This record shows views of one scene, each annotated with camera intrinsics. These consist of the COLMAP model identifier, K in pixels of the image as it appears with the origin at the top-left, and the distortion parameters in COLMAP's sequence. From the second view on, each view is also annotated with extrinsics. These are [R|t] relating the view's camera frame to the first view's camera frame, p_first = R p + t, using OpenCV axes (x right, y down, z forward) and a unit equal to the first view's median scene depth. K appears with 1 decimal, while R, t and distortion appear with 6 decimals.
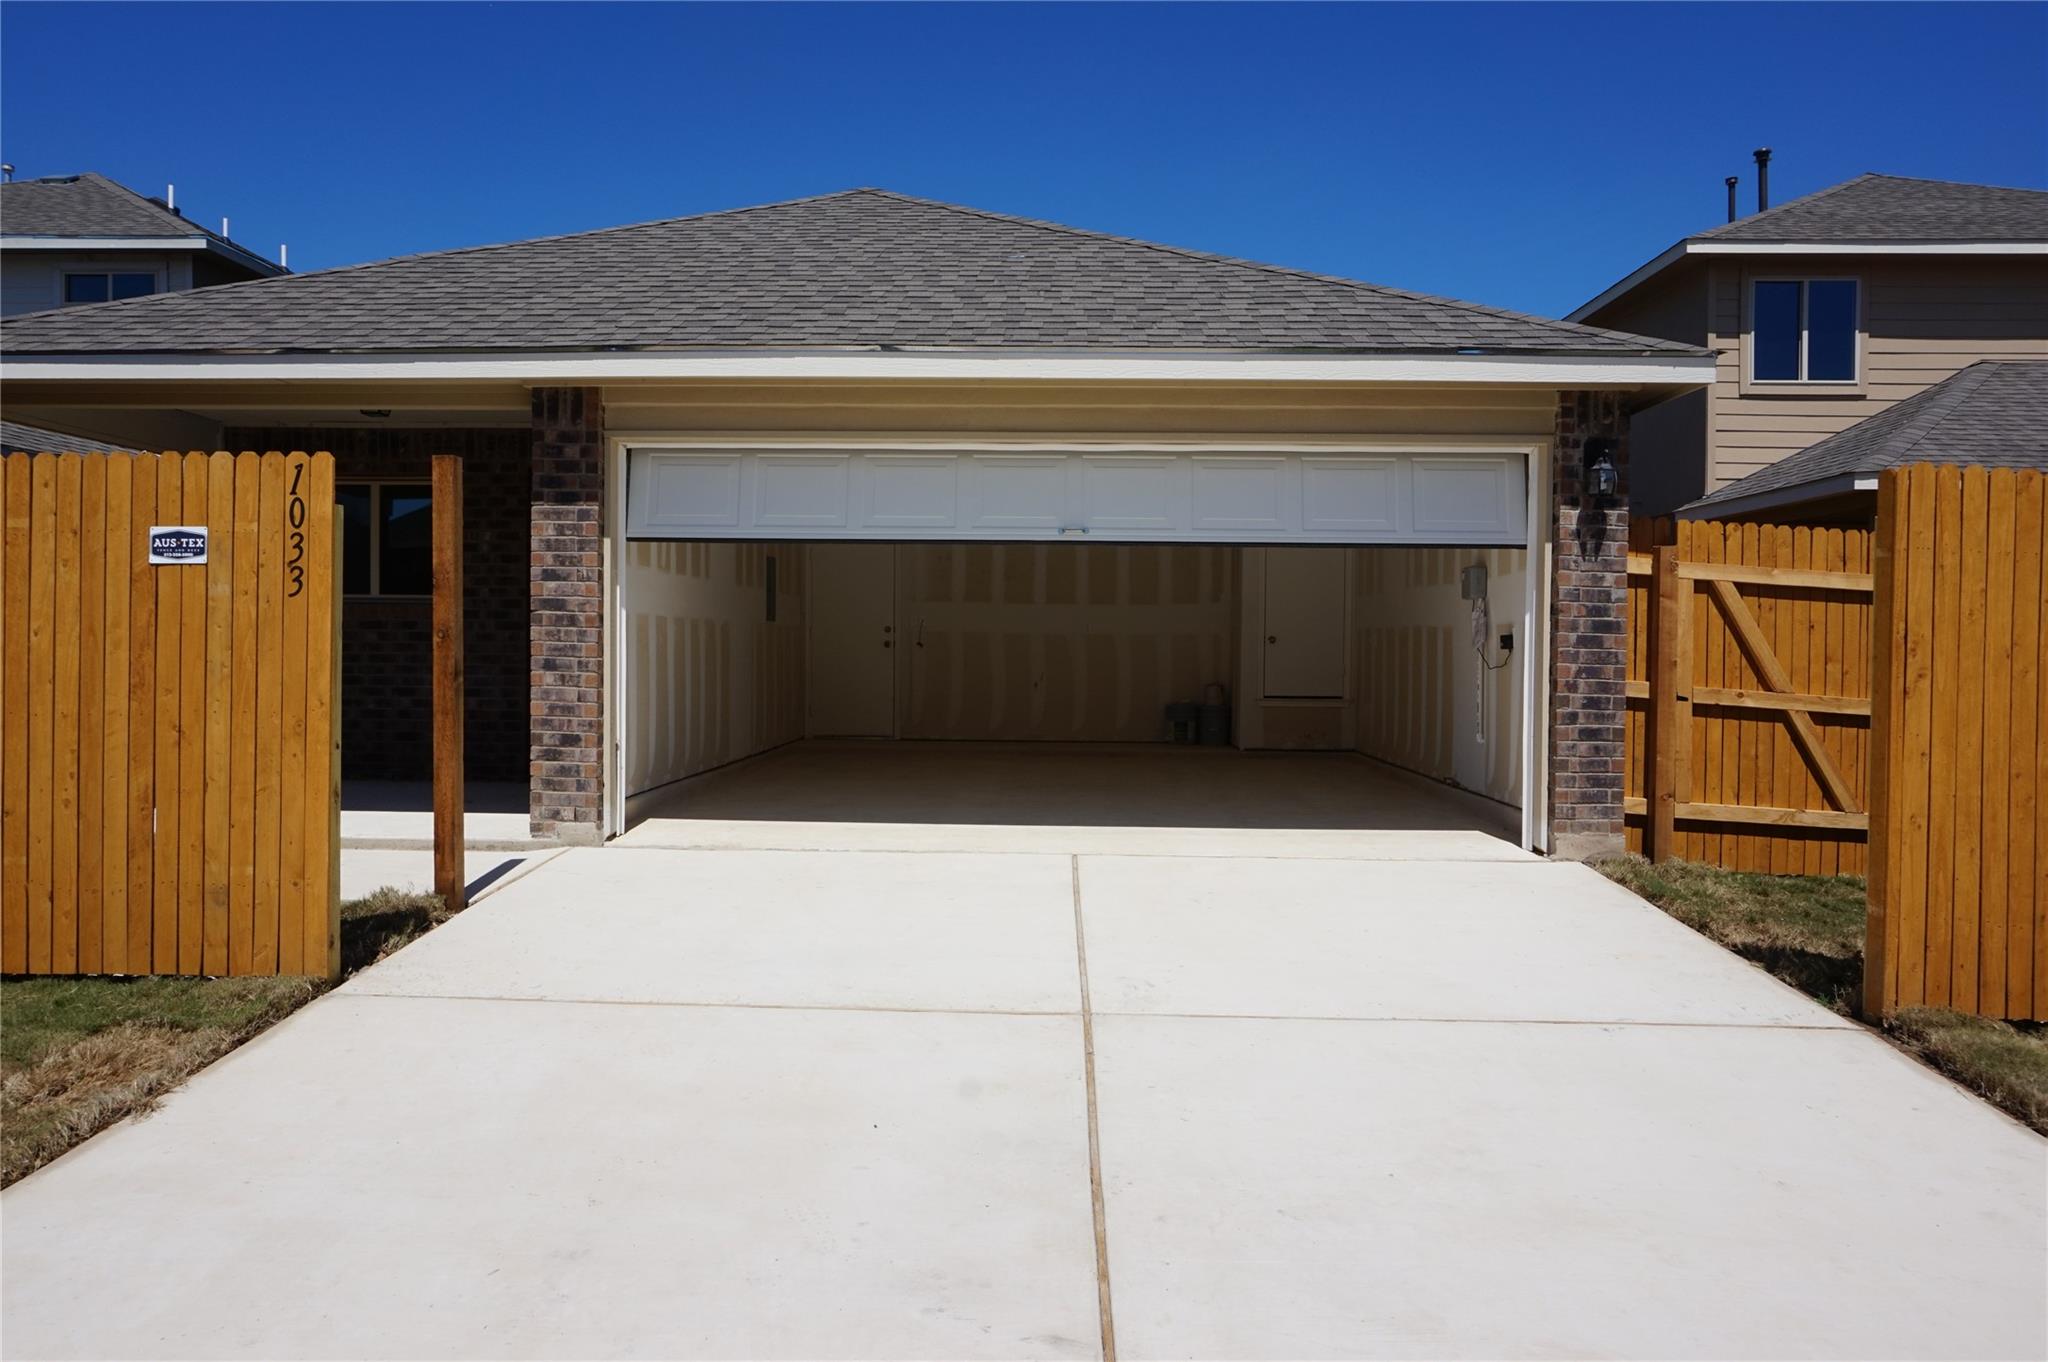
lens RADIAL K [[1380.8, 0, 1021.1], [0, 1380.8, 677.0], [0, 0, 1]] dist [-0.027203, -0.001047]
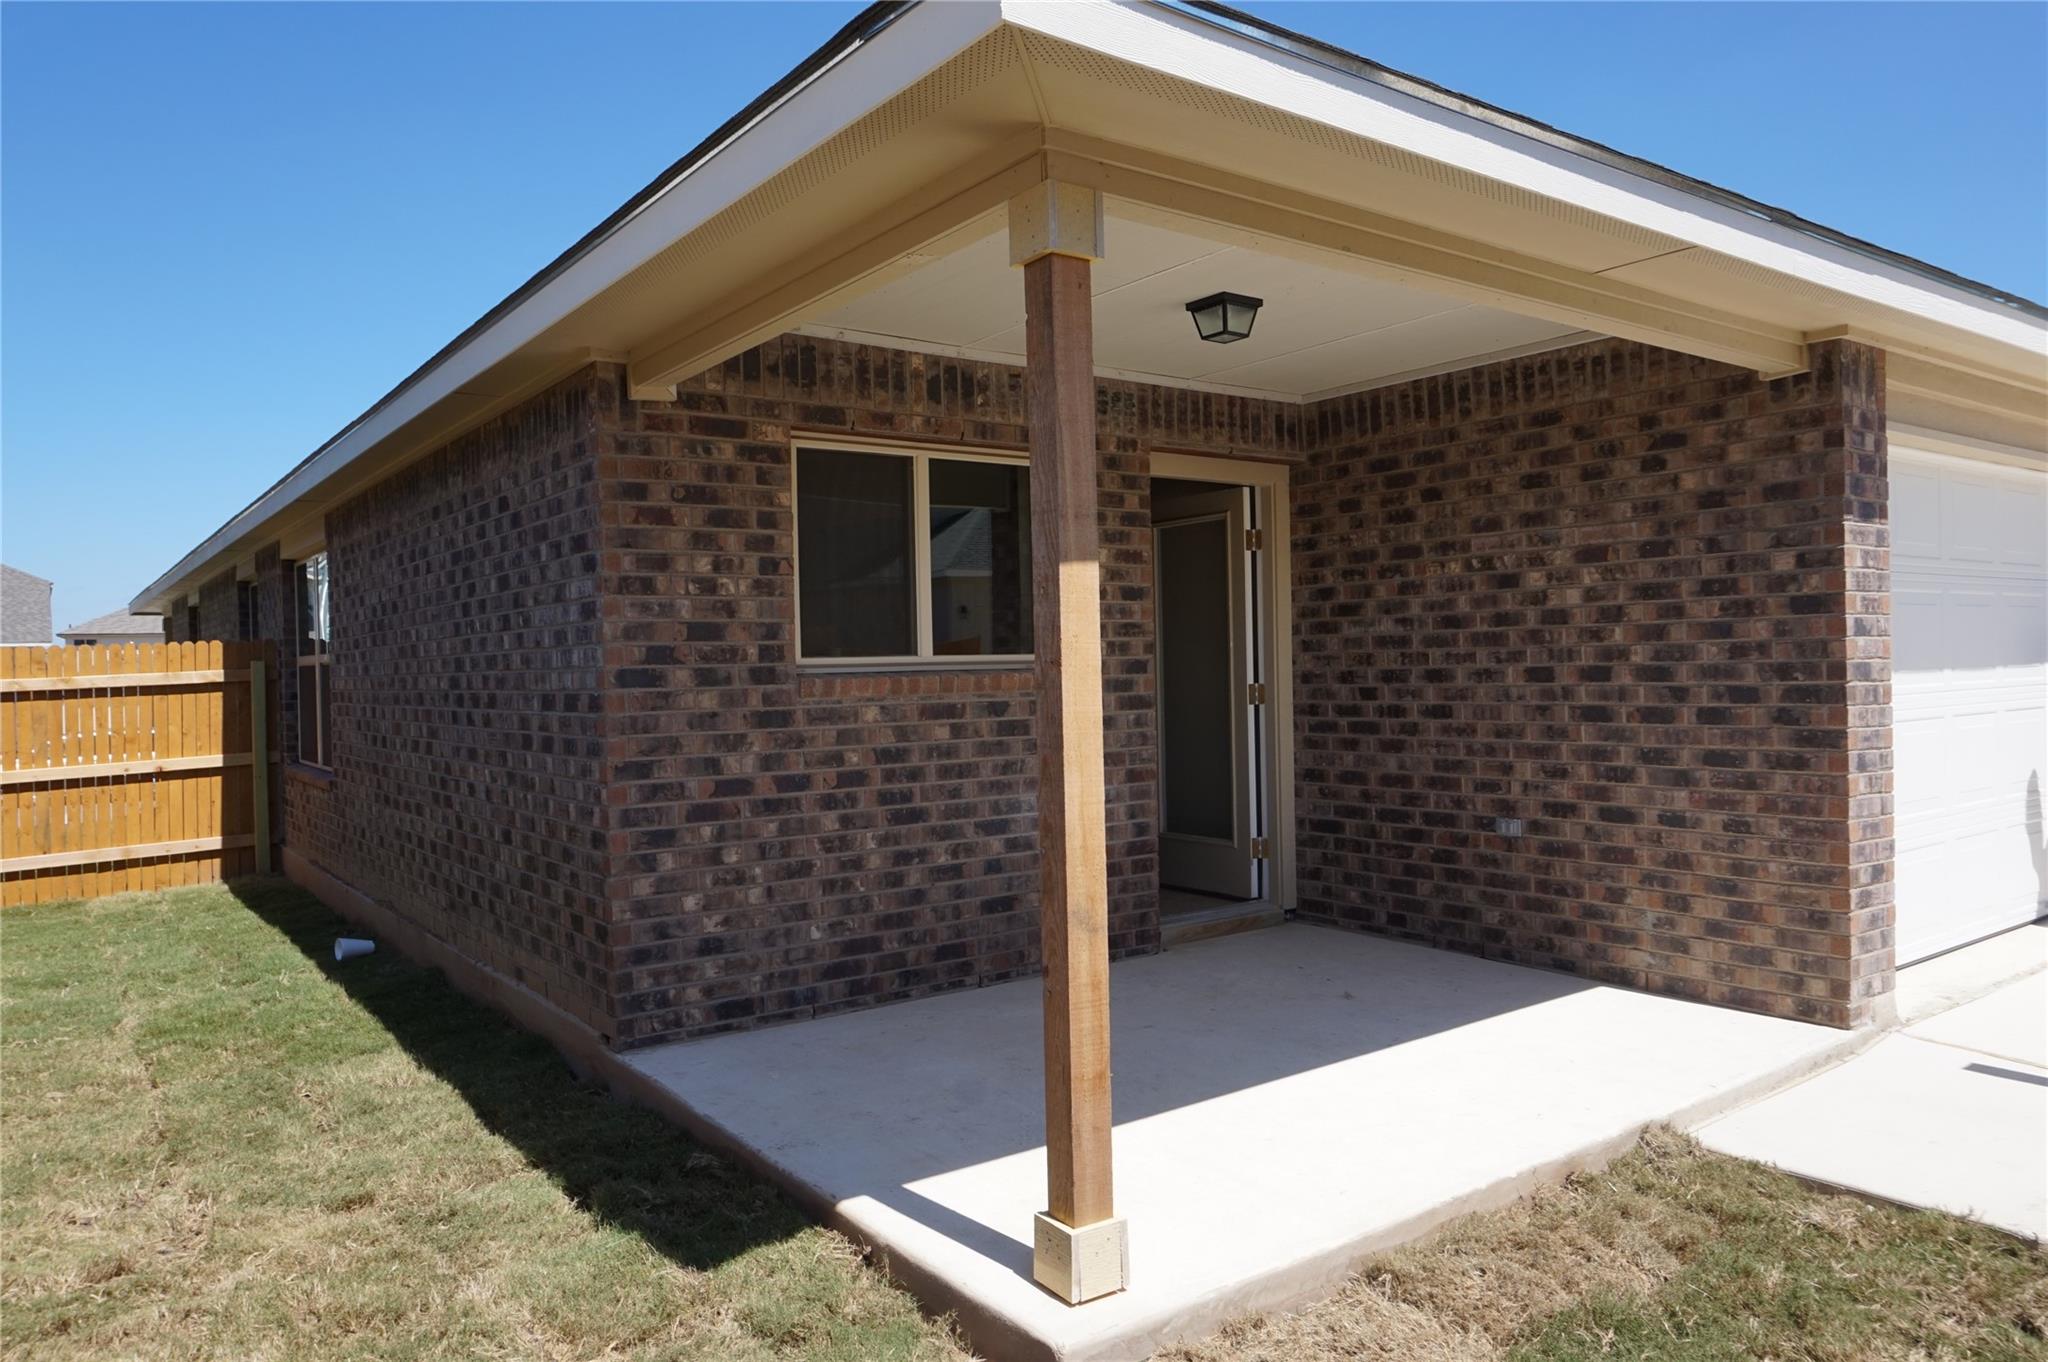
lens RADIAL K [[1380.8, 0, 1026.0], [0, 1380.8, 677.5], [0, 0, 1]] dist [-0.027203, -0.001047]
pose [[0.783786, -0.032180, 0.620197, -0.790867], [0.043380, 0.999054, -0.002985, -0.048586], [-0.619514, 0.029243, 0.784441, 0.546122]]
